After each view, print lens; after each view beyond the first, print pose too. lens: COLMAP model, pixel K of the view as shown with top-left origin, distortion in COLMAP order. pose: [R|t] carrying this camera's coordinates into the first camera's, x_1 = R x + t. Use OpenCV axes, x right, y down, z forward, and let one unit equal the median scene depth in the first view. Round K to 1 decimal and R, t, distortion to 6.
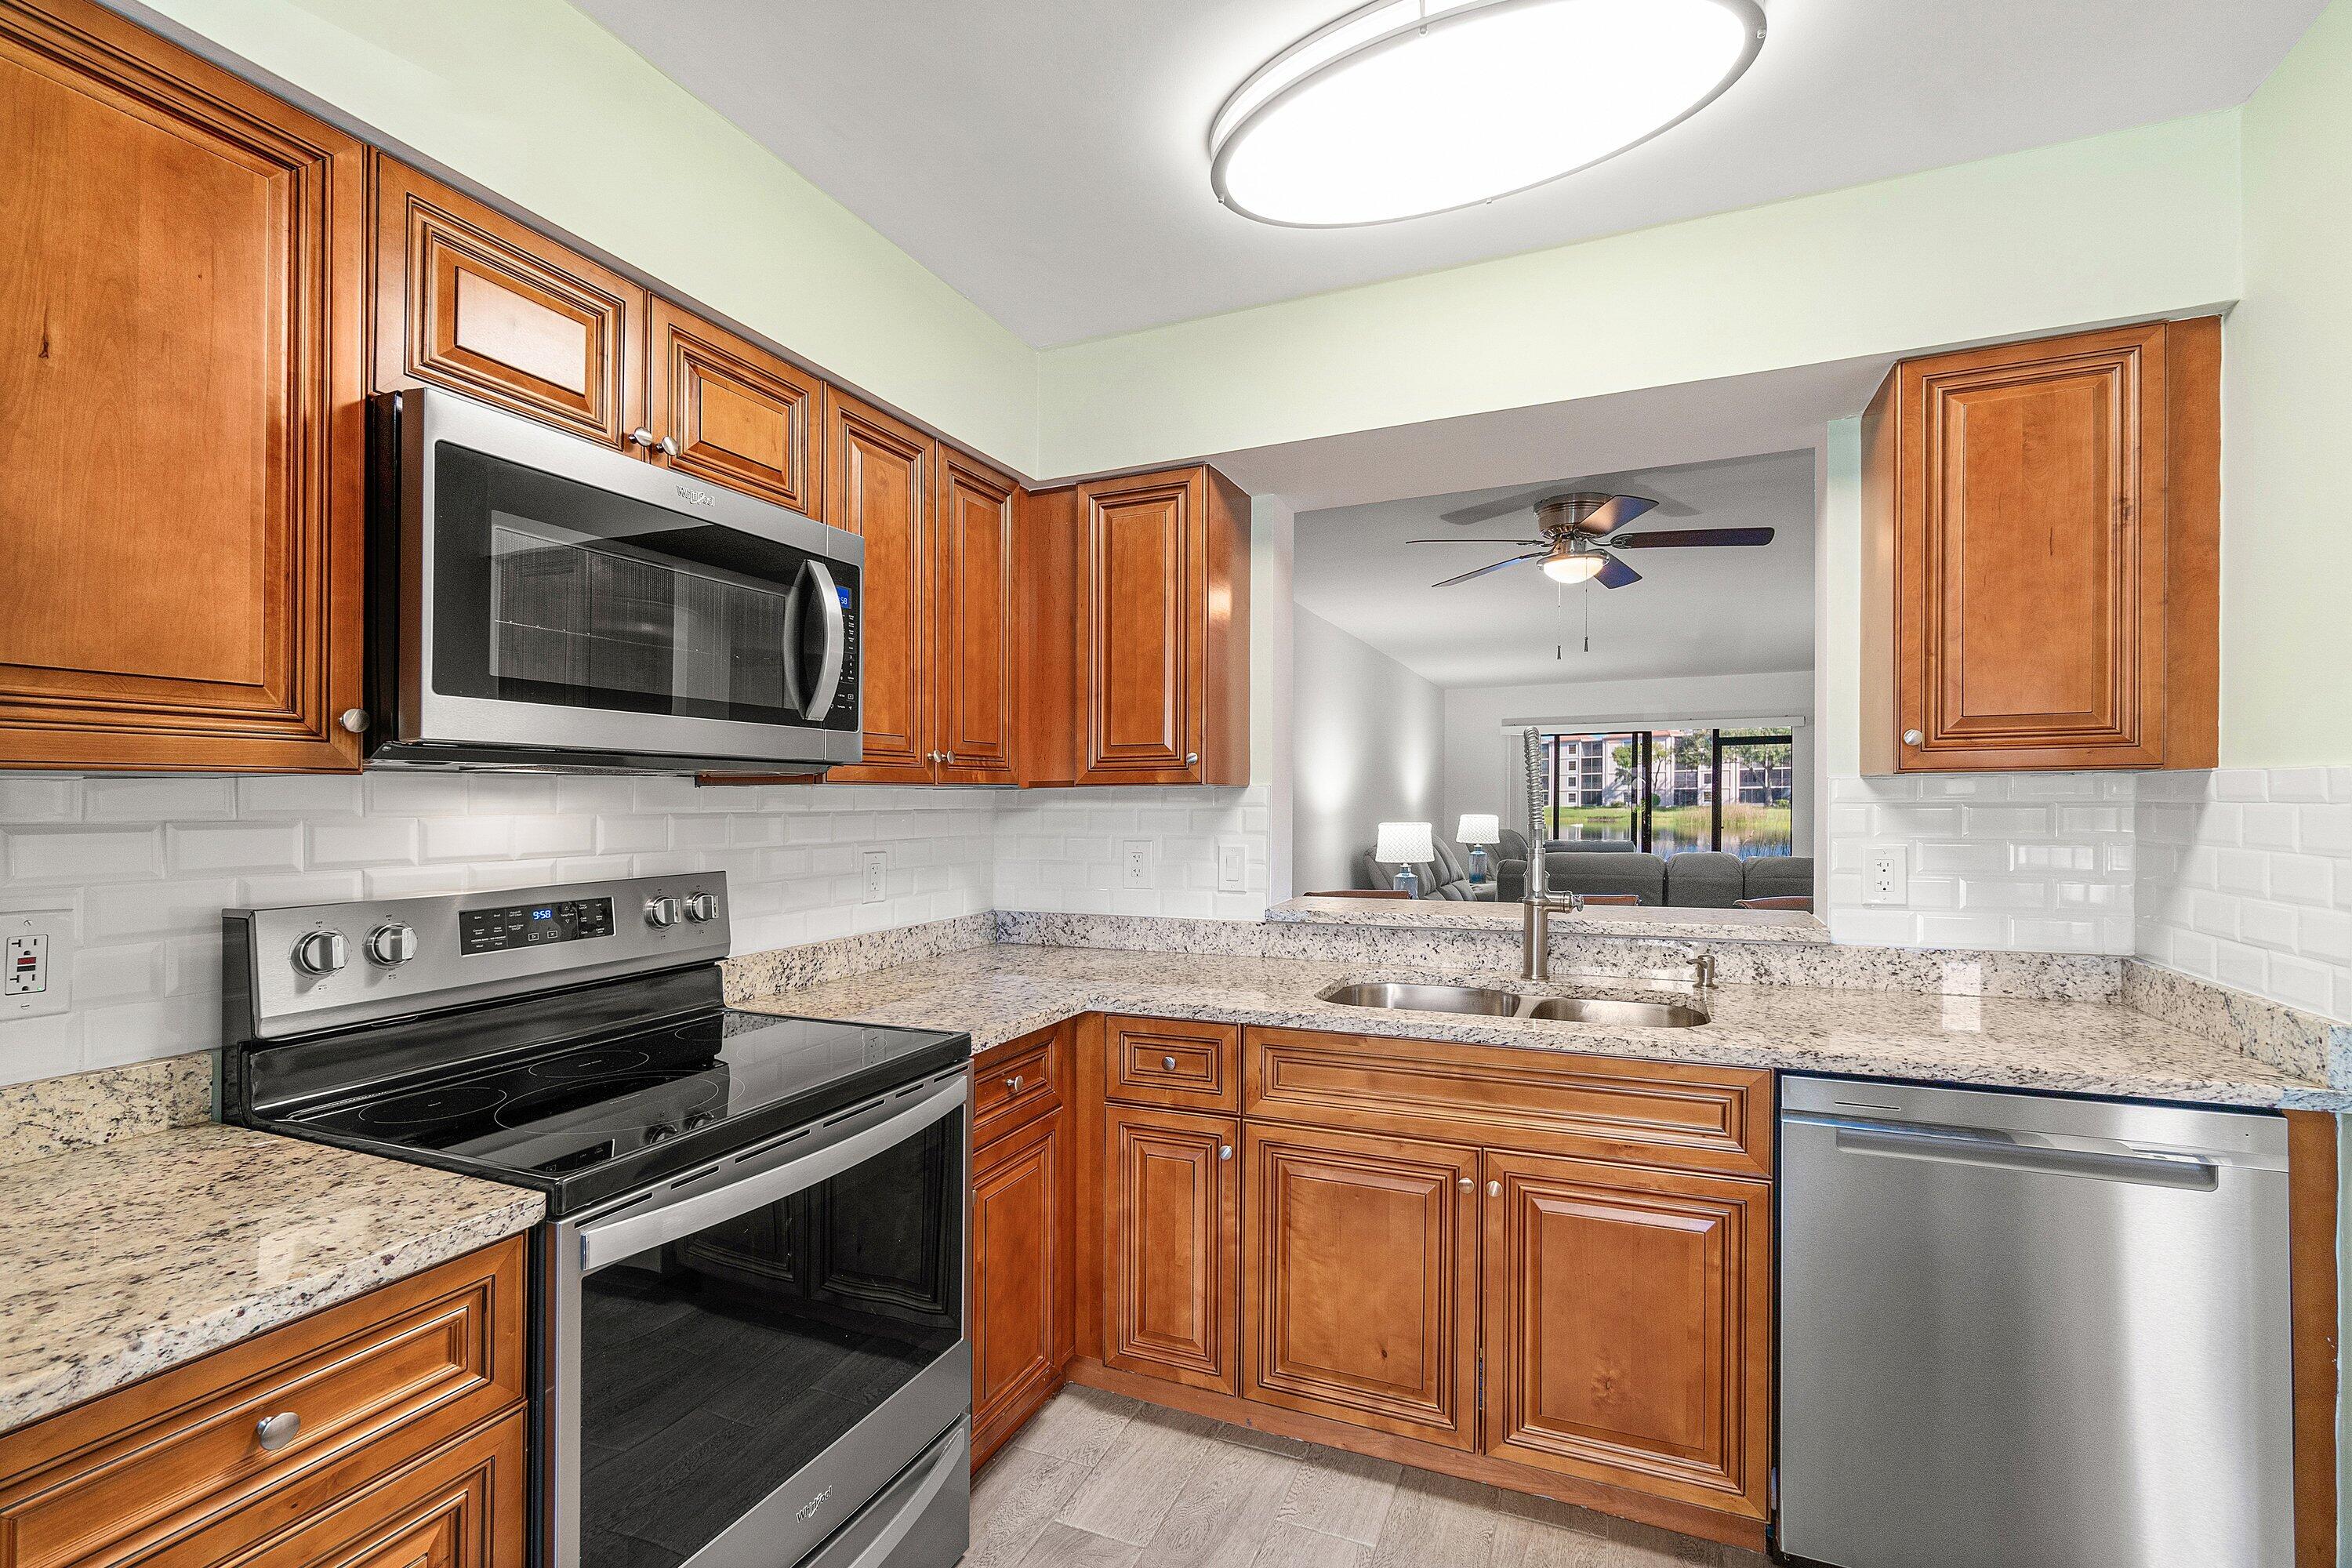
lens RADIAL K [[1031.3, 0, 1176.0], [0, 1031.3, 784.0], [0, 0, 1]] dist [-0.002929, -0.000467]
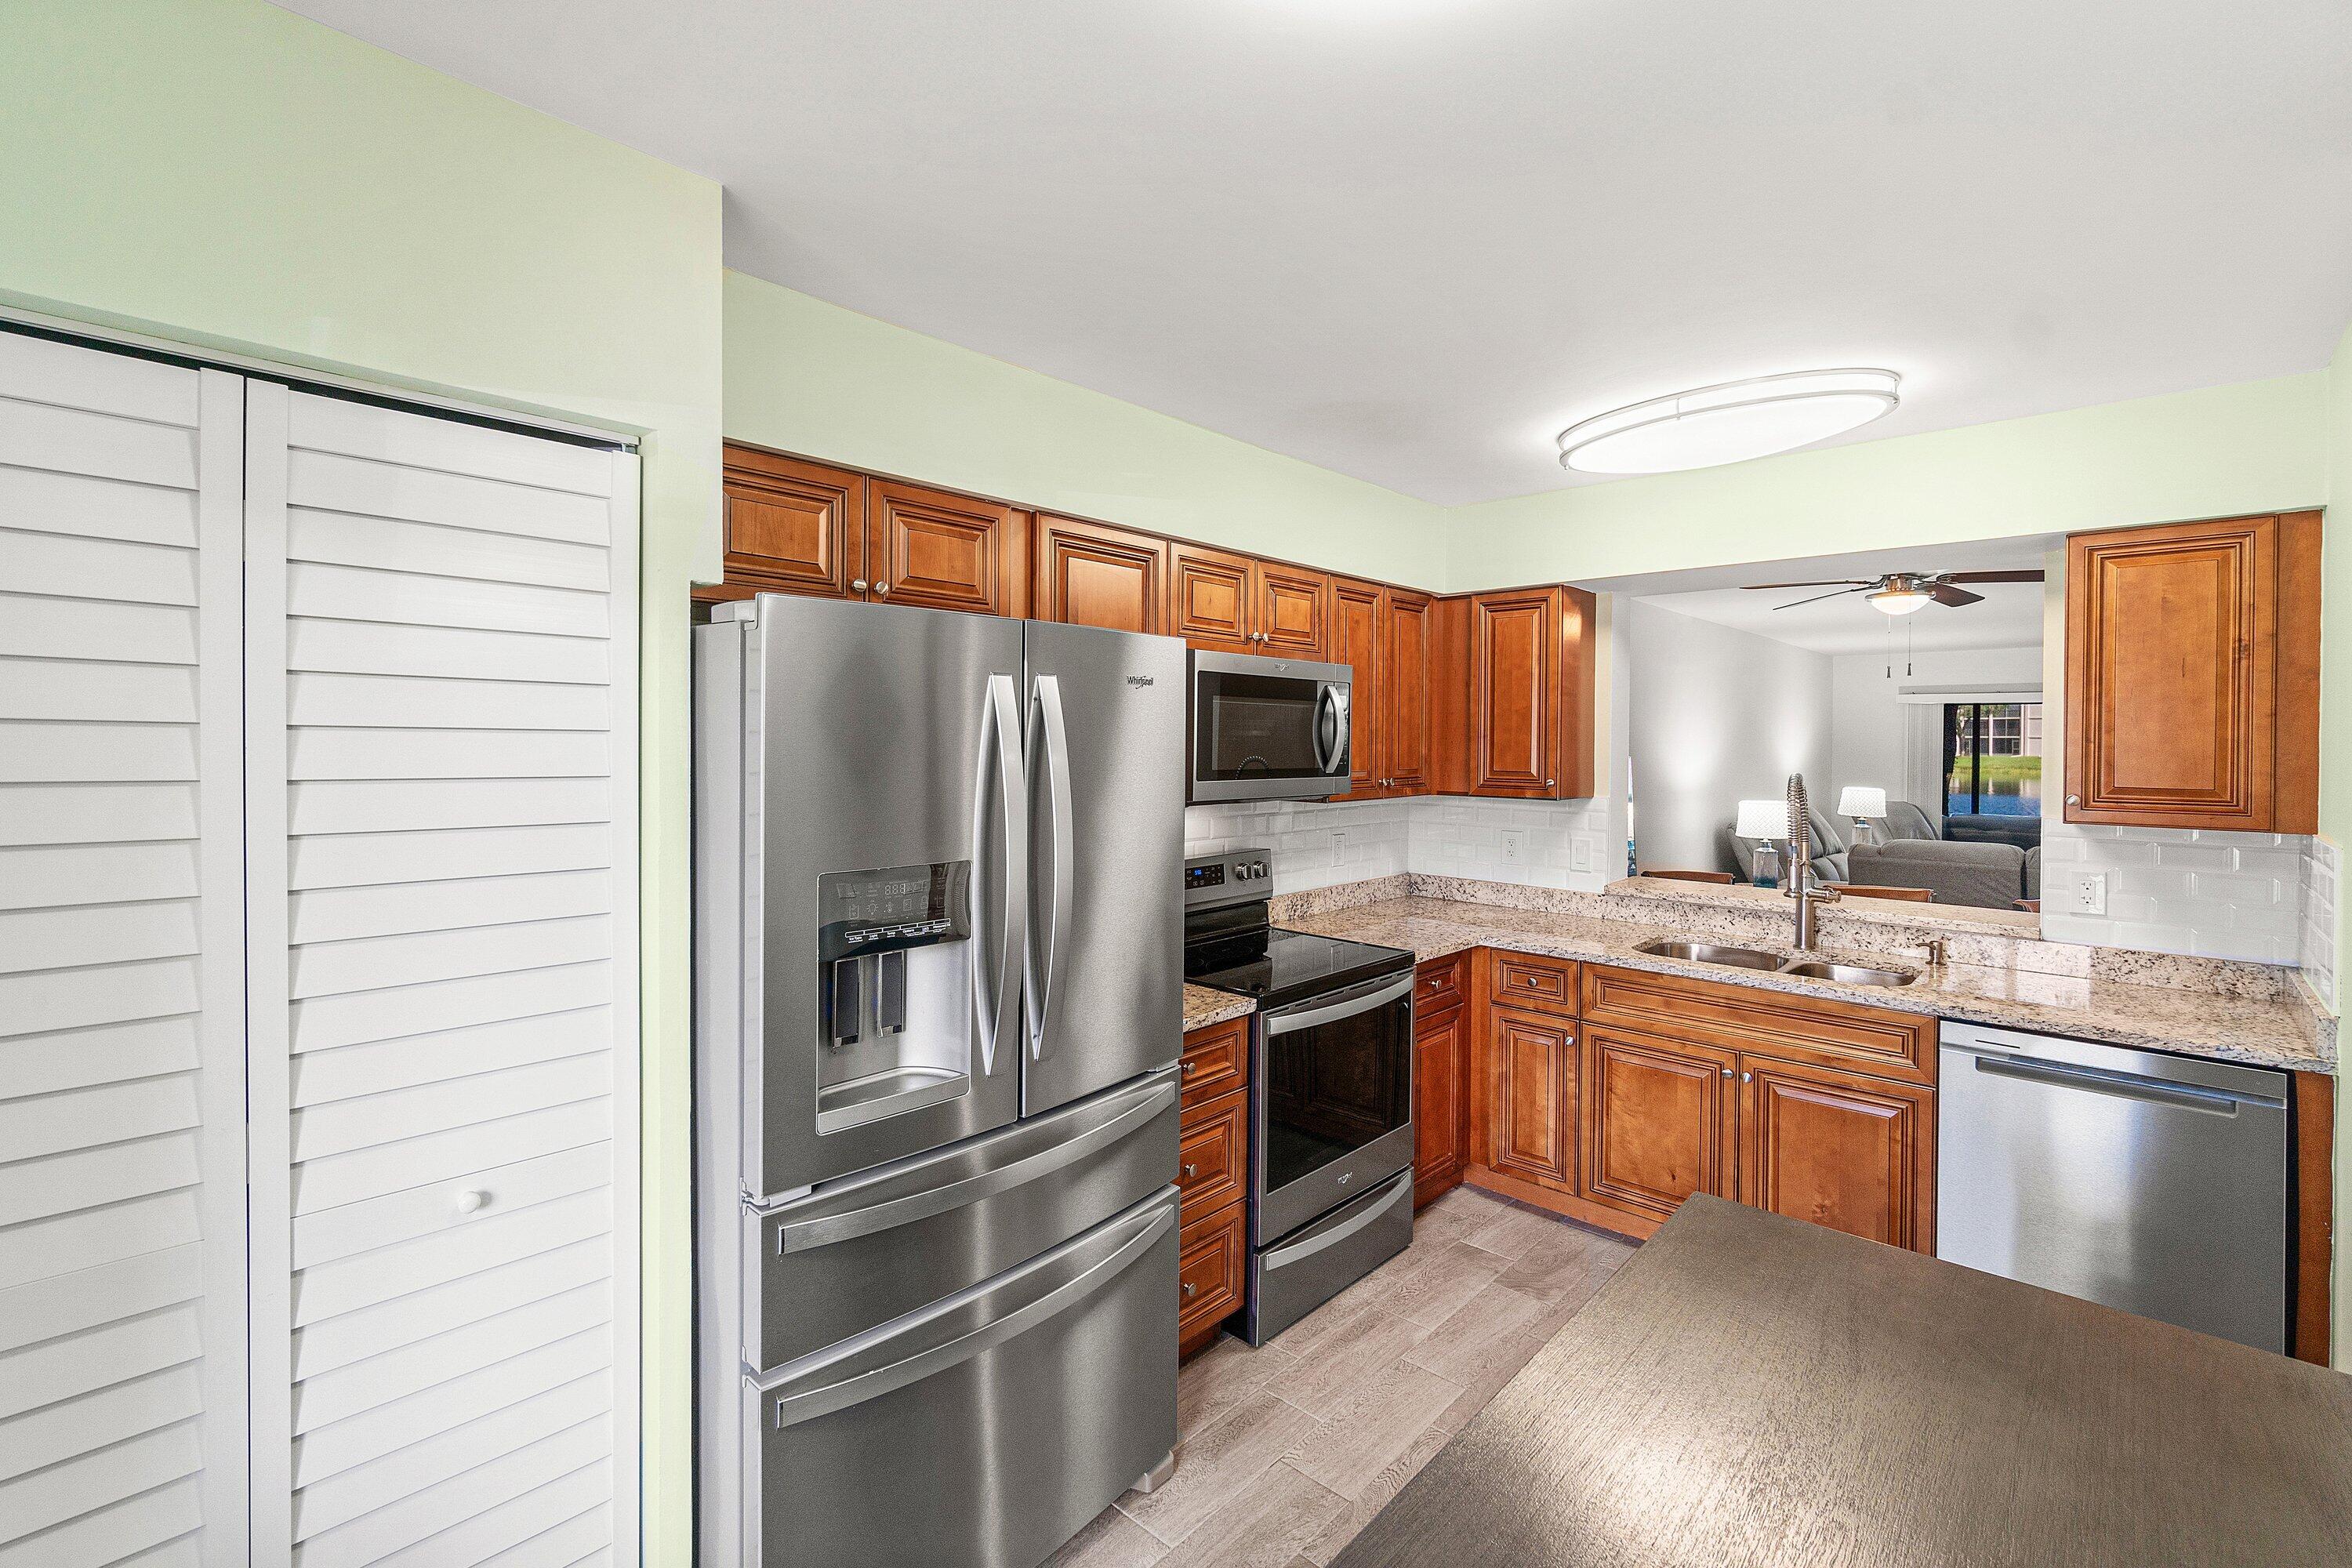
lens RADIAL K [[1000.2, 0, 1215.8], [0, 1000.2, 705.0], [0, 0, 1]] dist [0.001063, 0.000211]
pose [[0.948498, 0.004168, -0.316756, 0.017625], [-0.011190, 0.999730, -0.020352, -0.124648], [0.316585, 0.022848, 0.948289, -0.652886]]
